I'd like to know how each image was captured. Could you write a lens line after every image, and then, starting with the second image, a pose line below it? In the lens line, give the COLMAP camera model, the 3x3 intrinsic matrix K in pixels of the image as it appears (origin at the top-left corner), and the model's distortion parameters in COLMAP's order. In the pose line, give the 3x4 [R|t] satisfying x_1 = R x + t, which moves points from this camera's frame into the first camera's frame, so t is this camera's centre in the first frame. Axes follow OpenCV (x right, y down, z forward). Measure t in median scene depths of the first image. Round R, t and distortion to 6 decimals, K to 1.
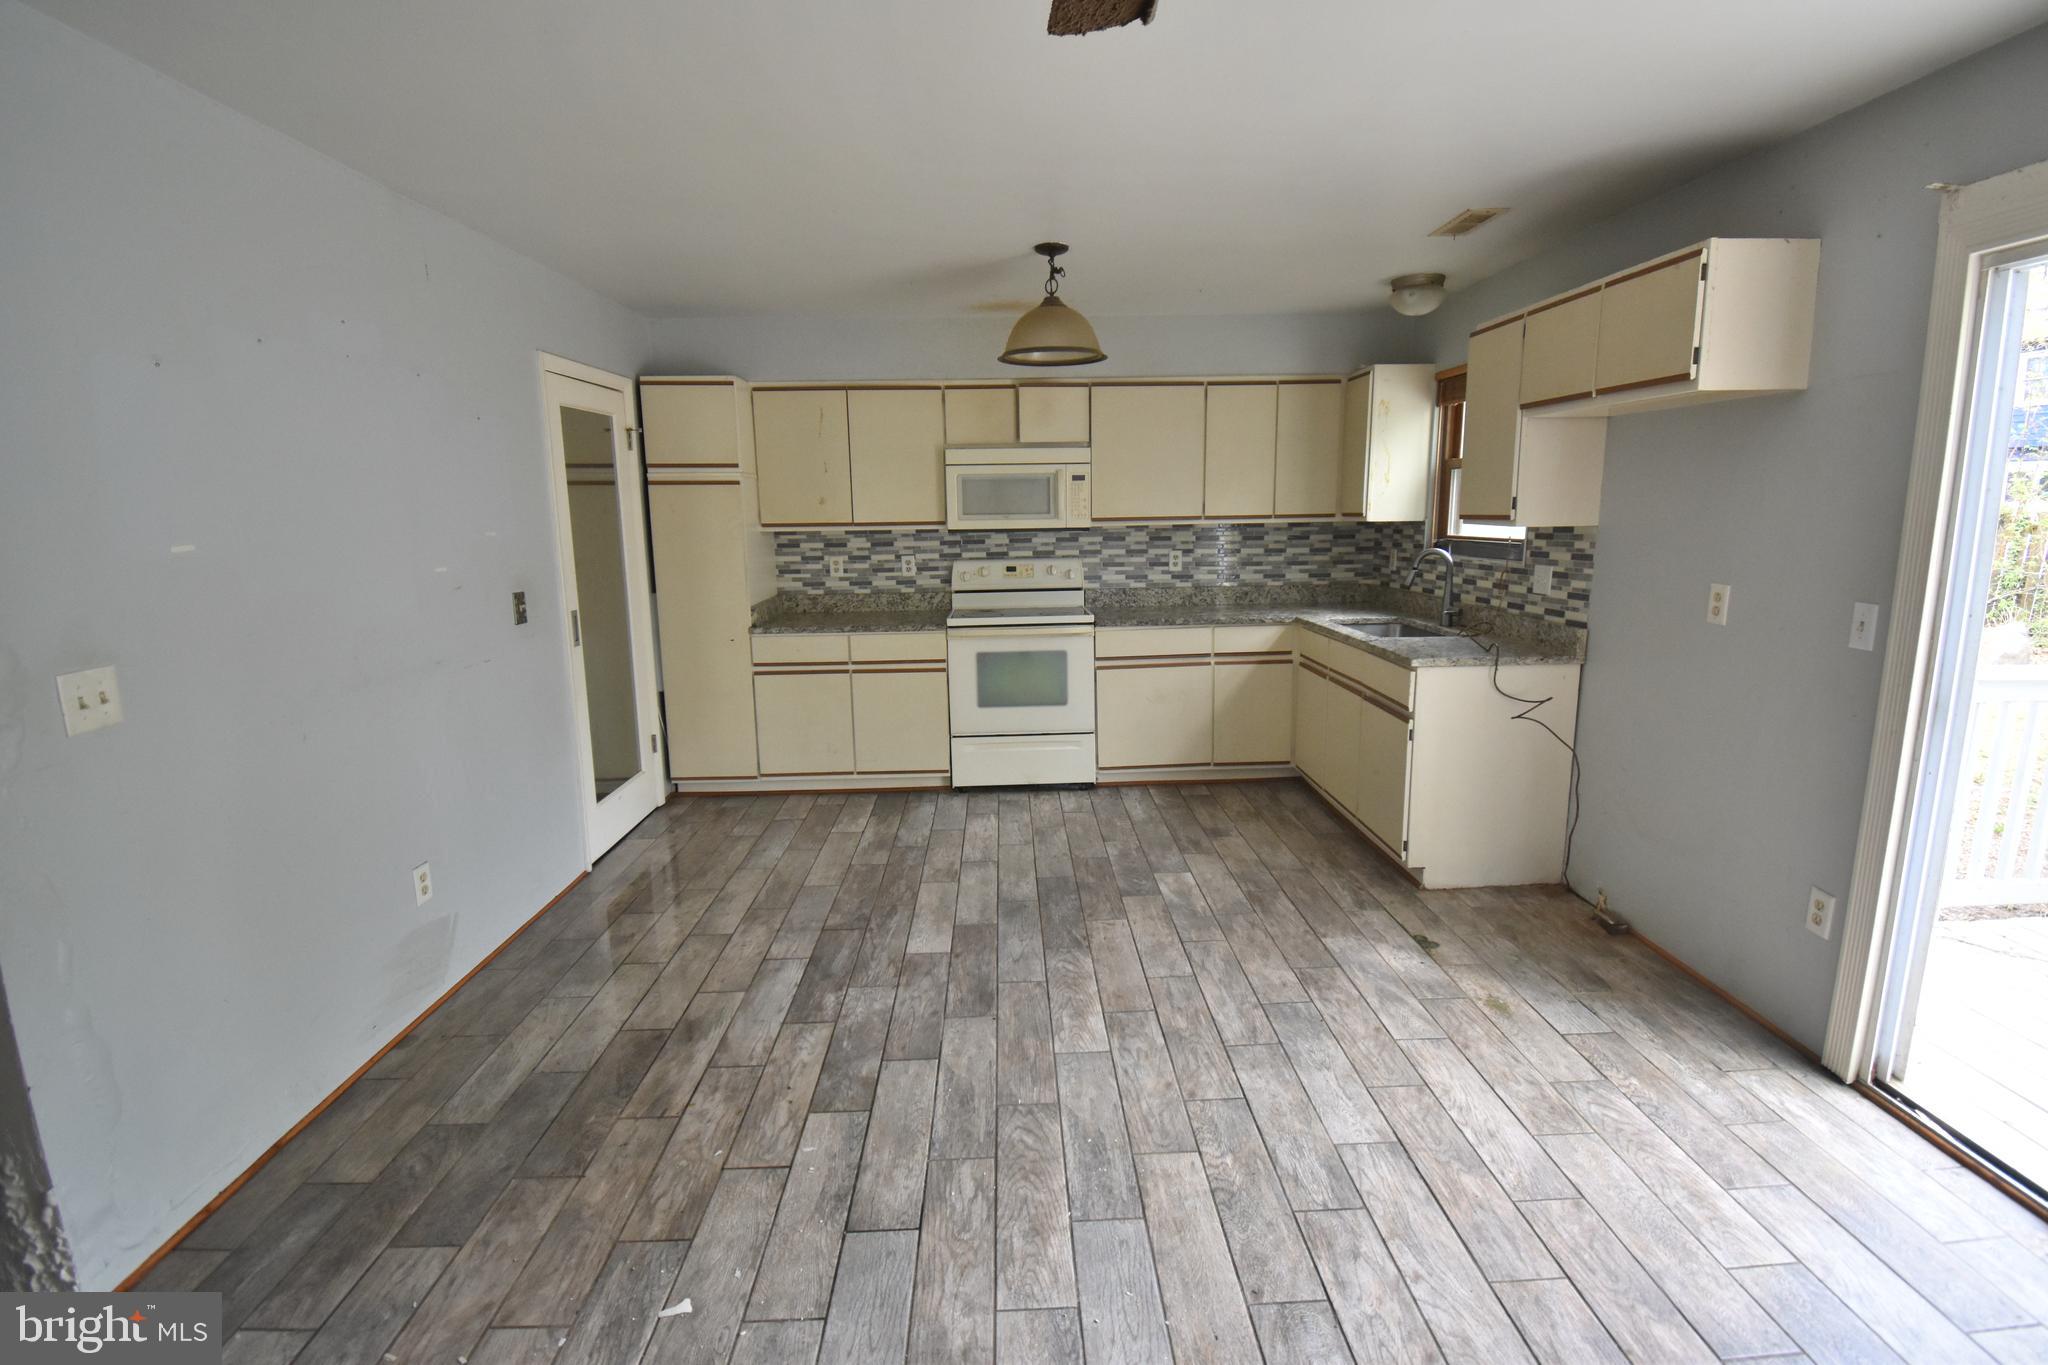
lens RADIAL K [[921.6, 0, 1022.3], [0, 921.6, 673.2], [0, 0, 1]] dist [0.026966, -0.033757]
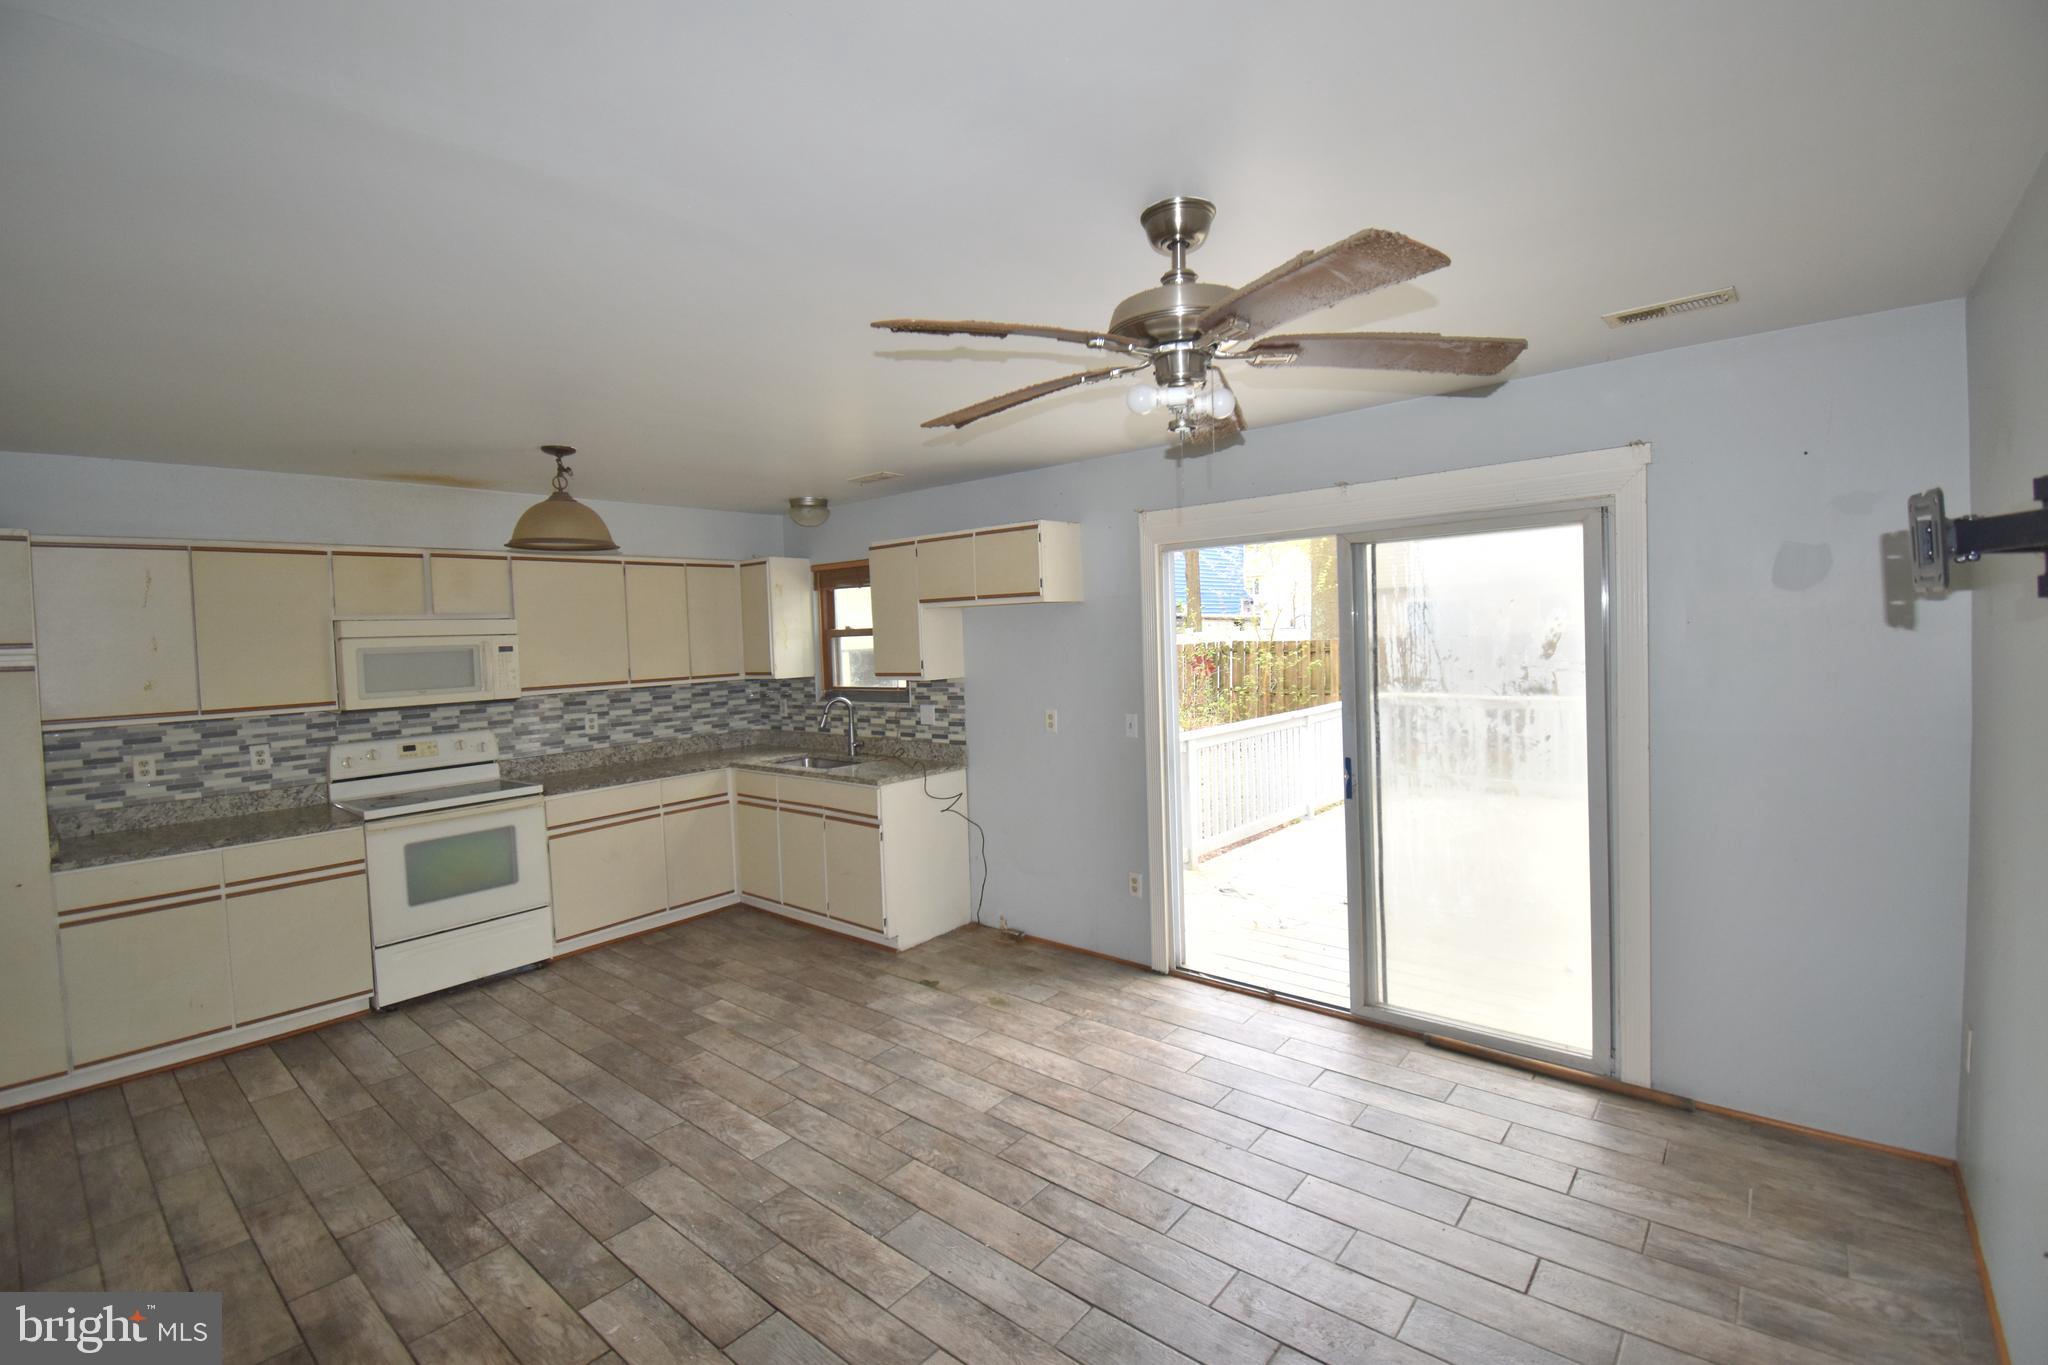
lens RADIAL K [[921.6, 0, 1022.3], [0, 921.6, 673.2], [0, 0, 1]] dist [0.026966, -0.033757]
pose [[0.663672, -0.044164, 0.746719, -0.393093], [0.157984, 0.984013, -0.082215, -0.021812], [-0.731150, 0.172533, 0.660039, -0.066935]]
